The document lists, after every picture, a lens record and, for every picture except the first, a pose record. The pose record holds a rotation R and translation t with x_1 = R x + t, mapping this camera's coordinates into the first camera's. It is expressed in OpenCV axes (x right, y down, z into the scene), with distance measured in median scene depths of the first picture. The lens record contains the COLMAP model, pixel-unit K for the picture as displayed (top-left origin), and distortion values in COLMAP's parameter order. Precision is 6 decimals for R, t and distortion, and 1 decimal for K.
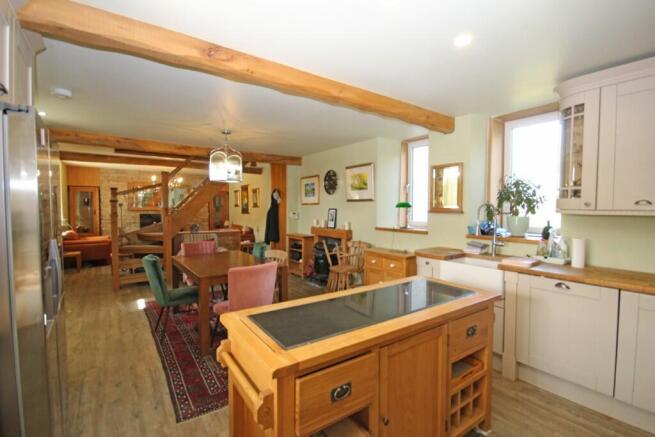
lens RADIAL K [[303.0, 0, 333.8], [0, 303.0, 218.9], [0, 0, 1]] dist [0.011318, -0.010243]
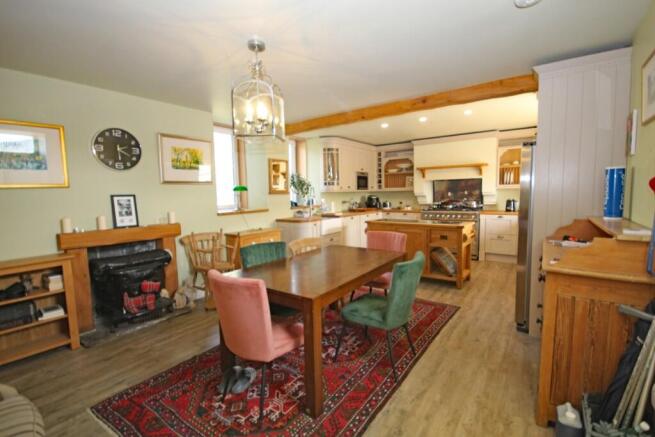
lens RADIAL K [[303.0, 0, 328.2], [0, 303.0, 219.5], [0, 0, 1]] dist [0.011318, -0.010243]
pose [[-0.306306, -0.079906, 0.948573, -0.709548], [0.061209, 0.992755, 0.103393, -0.023143], [-0.949963, 0.089731, -0.299196, 0.821008]]
